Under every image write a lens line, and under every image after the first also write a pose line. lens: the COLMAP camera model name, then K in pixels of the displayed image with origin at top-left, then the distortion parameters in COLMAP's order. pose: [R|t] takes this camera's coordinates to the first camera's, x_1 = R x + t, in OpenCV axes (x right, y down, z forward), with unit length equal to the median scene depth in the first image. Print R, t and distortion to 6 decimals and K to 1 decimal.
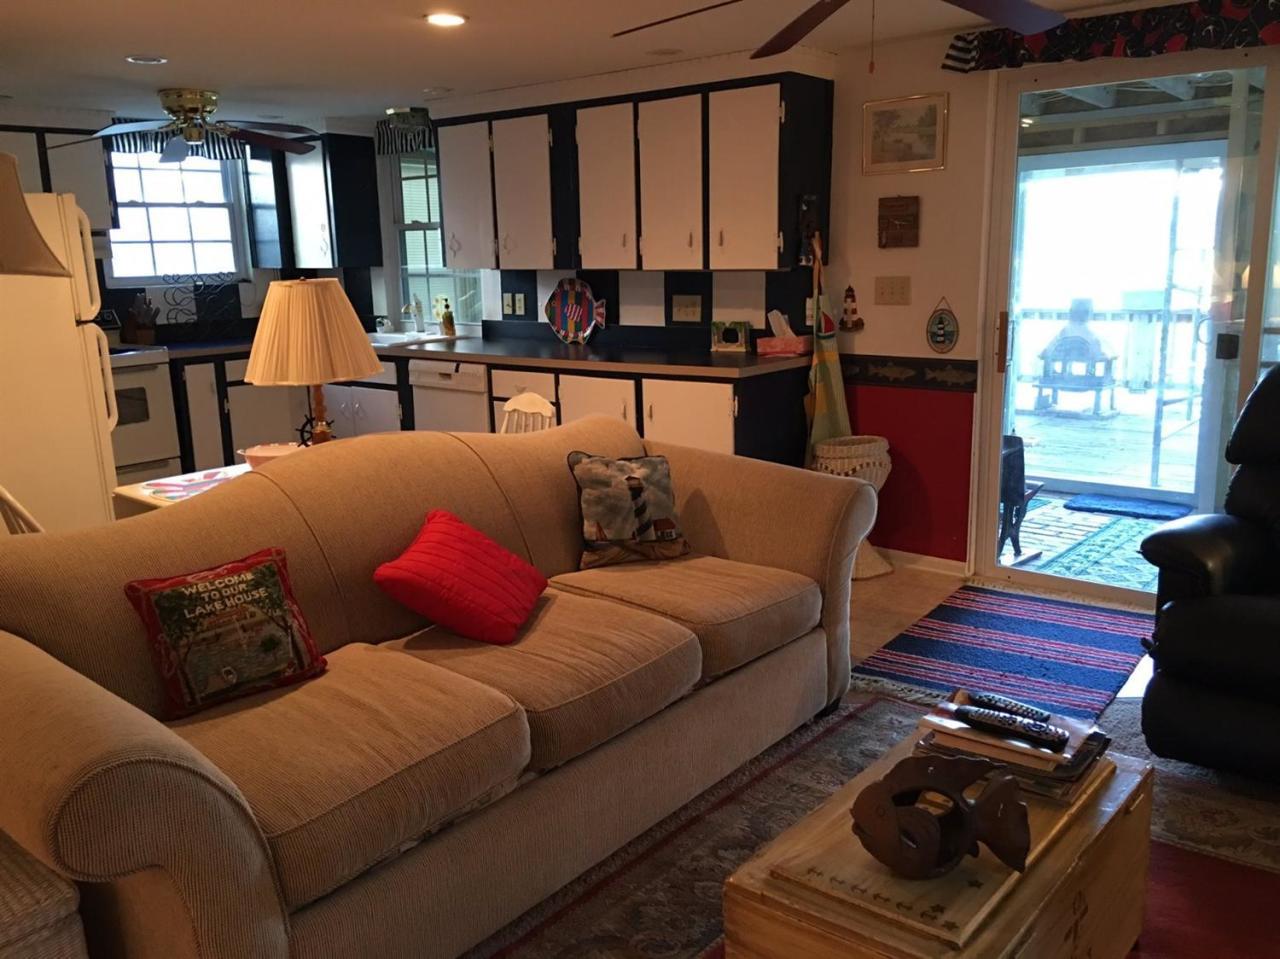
lens RADIAL K [[1082.3, 0, 629.7], [0, 1082.3, 463.2], [0, 0, 1]] dist [0.080486, -0.108336]
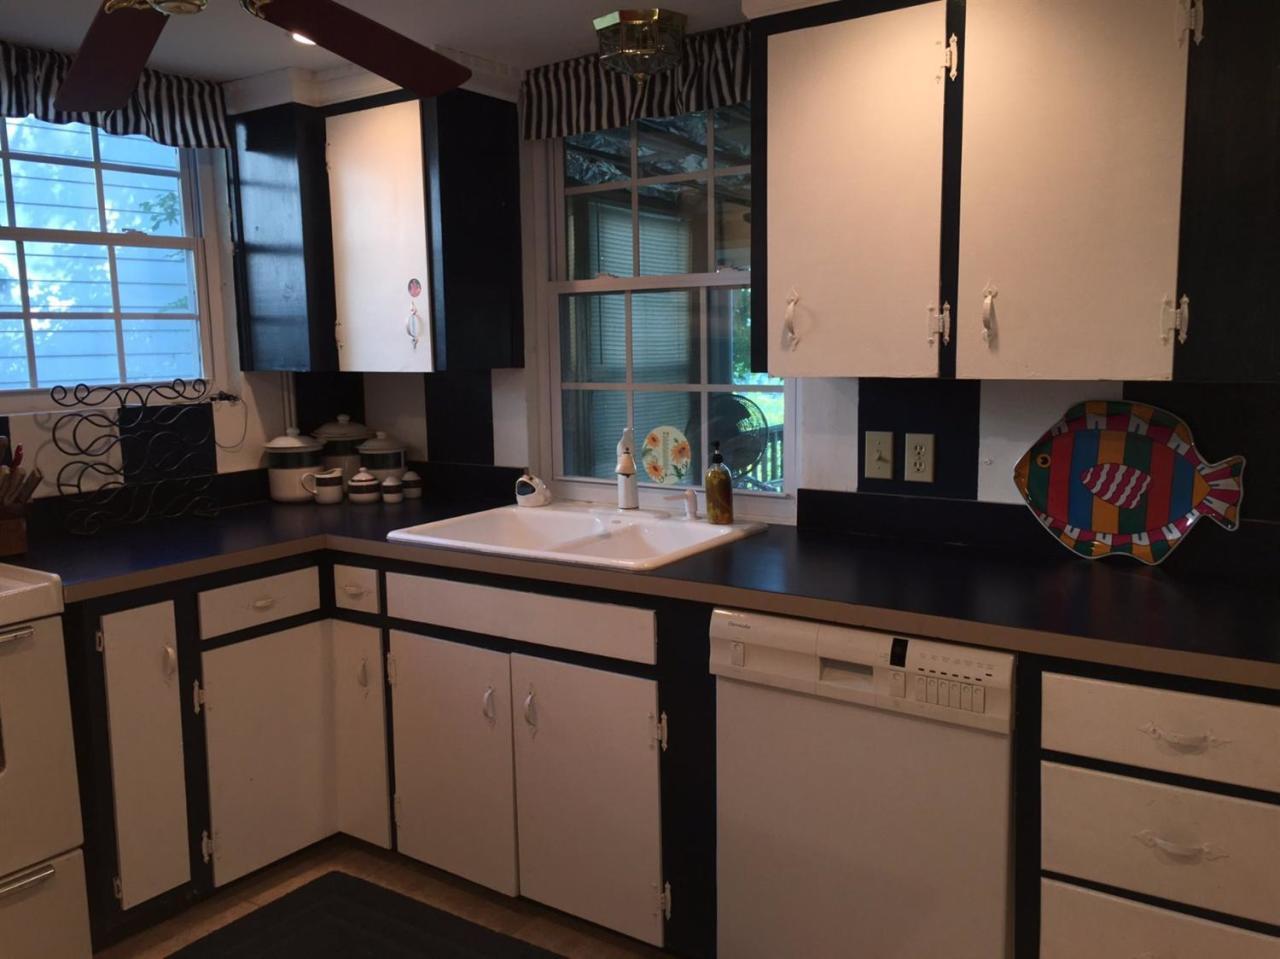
lens RADIAL K [[1082.3, 0, 629.7], [0, 1082.3, 463.2], [0, 0, 1]] dist [0.080486, -0.108336]
pose [[0.995605, -0.005320, 0.093497, -0.236560], [0.013121, 0.996461, -0.083021, -0.102385], [-0.092725, 0.083883, 0.992152, 0.544080]]
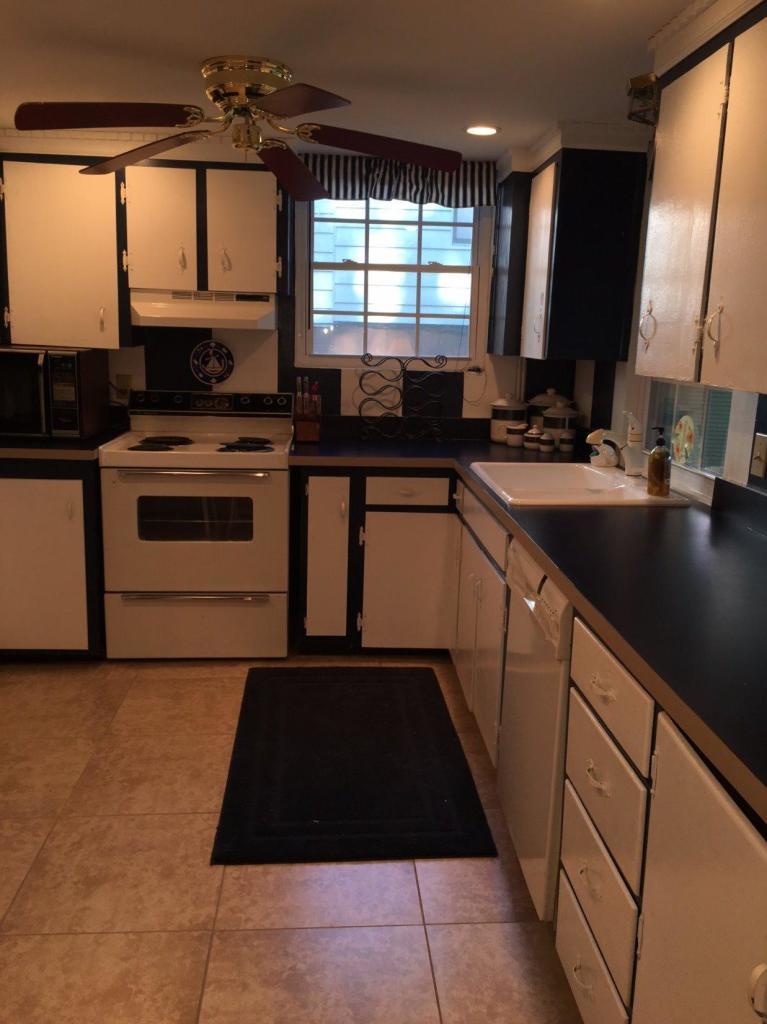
lens RADIAL K [[865.9, 0, 383.6], [0, 865.9, 493.7], [0, 0, 1]] dist [0.080486, -0.108336]
pose [[0.700216, 0.174926, -0.692169, 0.038162], [-0.187263, 0.980574, 0.058373, -0.114272], [0.688934, 0.088744, 0.719371, 0.574227]]
